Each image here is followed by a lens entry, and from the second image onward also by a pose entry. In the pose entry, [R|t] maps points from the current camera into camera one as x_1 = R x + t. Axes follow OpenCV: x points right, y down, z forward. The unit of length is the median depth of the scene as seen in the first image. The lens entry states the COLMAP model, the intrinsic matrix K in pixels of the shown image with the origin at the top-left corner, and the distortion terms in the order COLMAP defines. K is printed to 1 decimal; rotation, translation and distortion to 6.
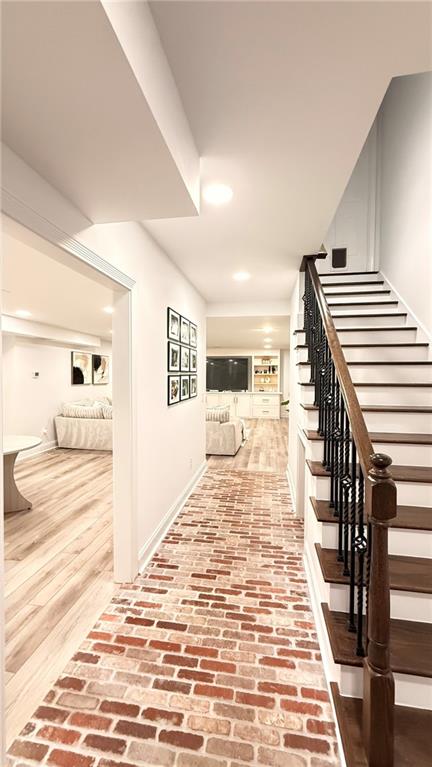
lens RADIAL K [[309.6, 0, 216.8], [0, 309.6, 382.7], [0, 0, 1]] dist [0.002940, -0.000025]
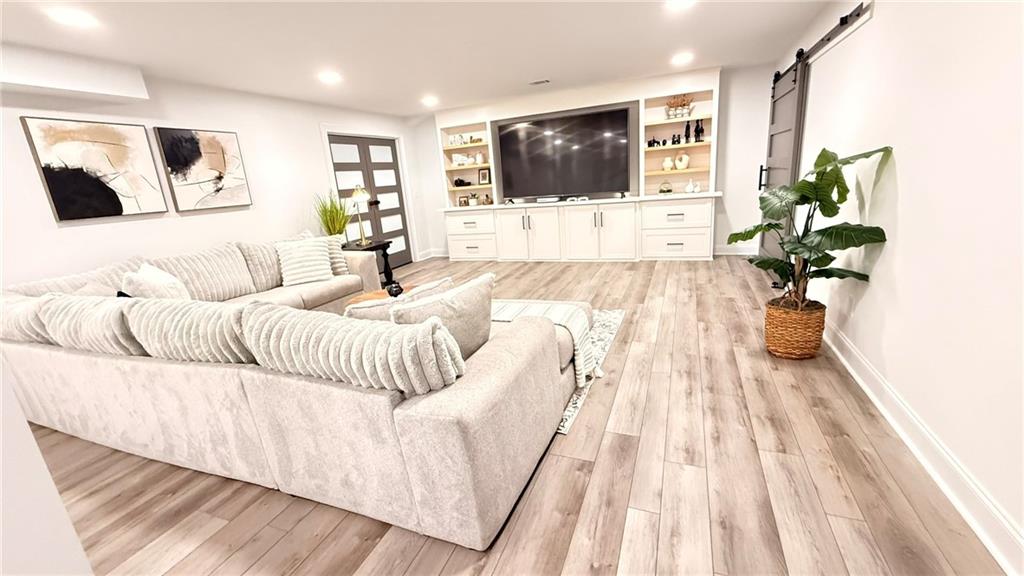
lens RADIAL K [[413.4, 0, 514.9], [0, 413.4, 285.8], [0, 0, 1]] dist [0.002940, -0.000025]
pose [[0.973660, -0.023561, -0.226786, 0.271926], [0.077872, 0.969200, 0.233638, 0.016026], [0.214296, -0.245144, 0.945506, 1.563373]]
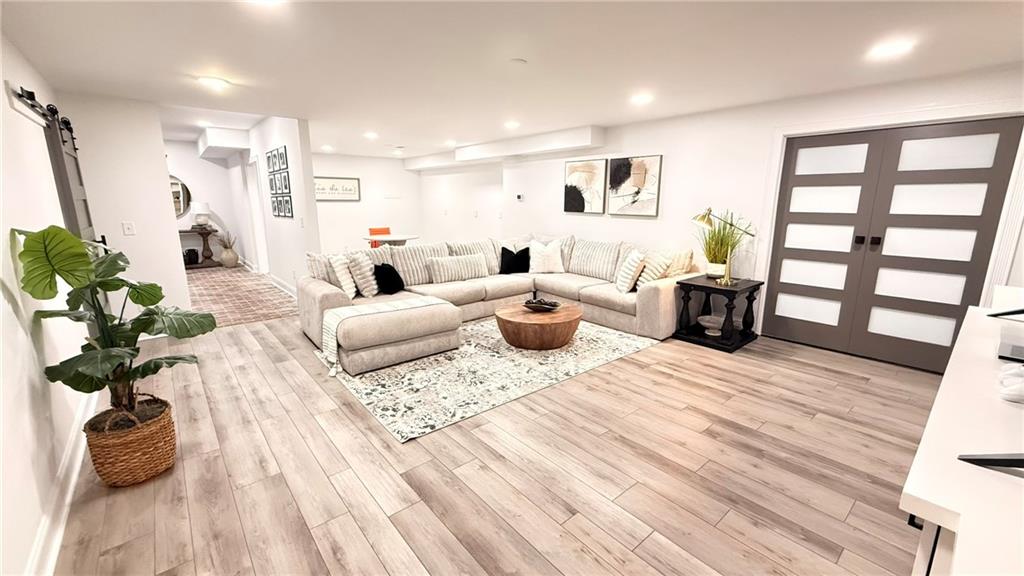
lens RADIAL K [[413.4, 0, 509.0], [0, 413.4, 285.2], [0, 0, 1]] dist [0.002940, -0.000025]
pose [[-0.645528, 0.151451, -0.748570, 0.764097], [-0.022352, 0.975975, 0.216735, -0.073784], [0.763410, 0.156640, -0.626634, 3.537305]]
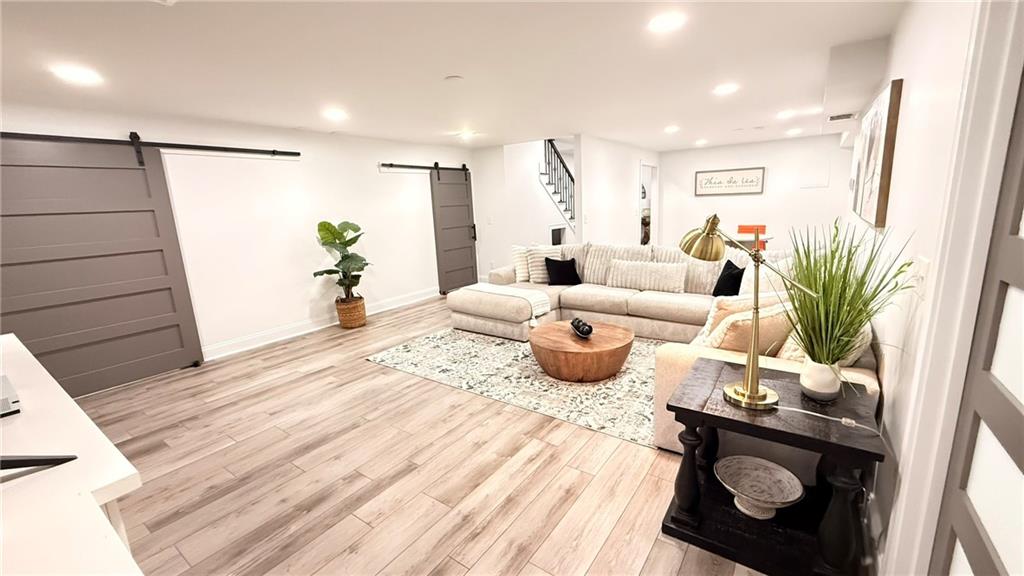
lens RADIAL K [[413.4, 0, 520.9], [0, 413.4, 286.0], [0, 0, 1]] dist [0.002940, -0.000025]
pose [[-0.905024, -0.050128, 0.422395, -0.748215], [0.051276, 0.972933, 0.225326, -0.095289], [-0.422258, 0.225584, -0.877958, 3.838223]]
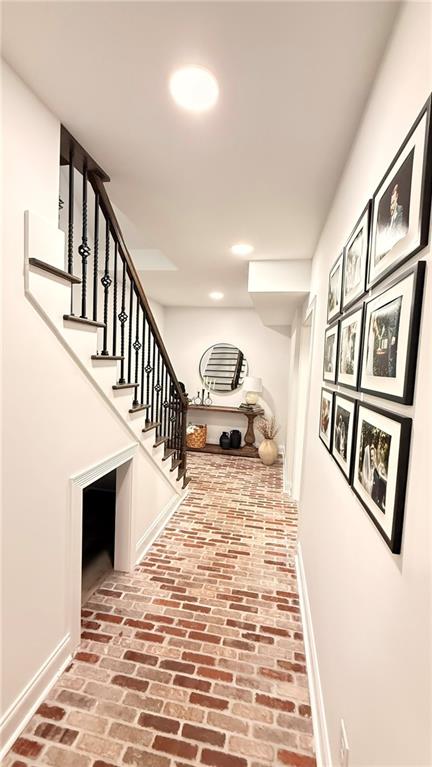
lens RADIAL K [[309.6, 0, 215.4], [0, 309.6, 381.8], [0, 0, 1]] dist [0.002940, -0.000025]
pose [[-0.998358, -0.052254, 0.023473, 0.041201], [-0.050098, 0.995158, 0.084567, -0.079325], [-0.027778, 0.083252, -0.996141, 1.681823]]
